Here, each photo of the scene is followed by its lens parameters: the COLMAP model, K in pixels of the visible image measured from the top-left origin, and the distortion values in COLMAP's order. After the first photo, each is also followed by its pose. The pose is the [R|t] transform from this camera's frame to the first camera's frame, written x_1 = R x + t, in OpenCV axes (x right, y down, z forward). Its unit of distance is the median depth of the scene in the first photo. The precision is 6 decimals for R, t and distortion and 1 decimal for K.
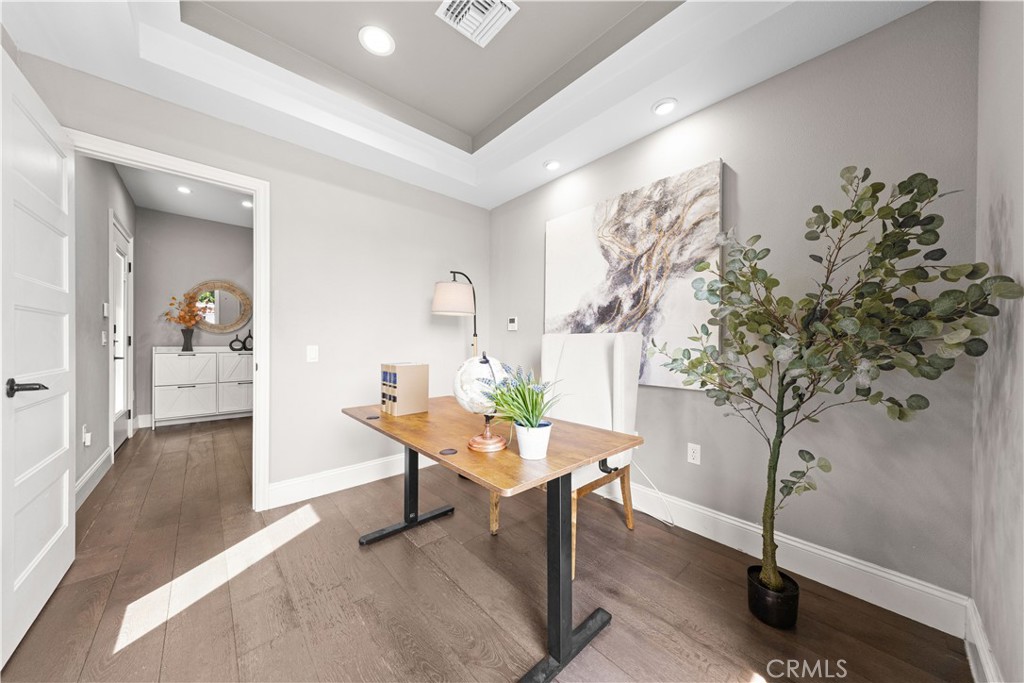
lens RADIAL K [[337.8, 0, 511.9], [0, 337.8, 343.7], [0, 0, 1]] dist [0.000174, -0.000012]
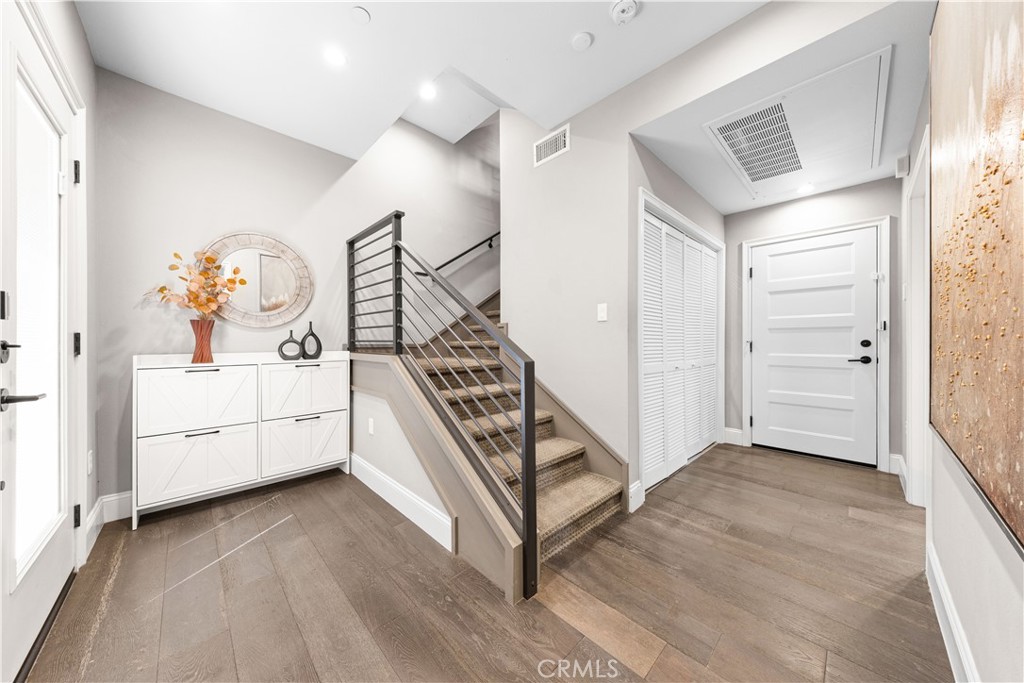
lens RADIAL K [[337.8, 0, 512.0], [0, 337.8, 340.7], [0, 0, 1]] dist [0.000174, -0.000012]
pose [[0.999326, -0.011203, 0.034953, -0.508144], [0.011339, 0.999929, -0.003680, -0.004039], [-0.034910, 0.004073, 0.999382, 0.470542]]
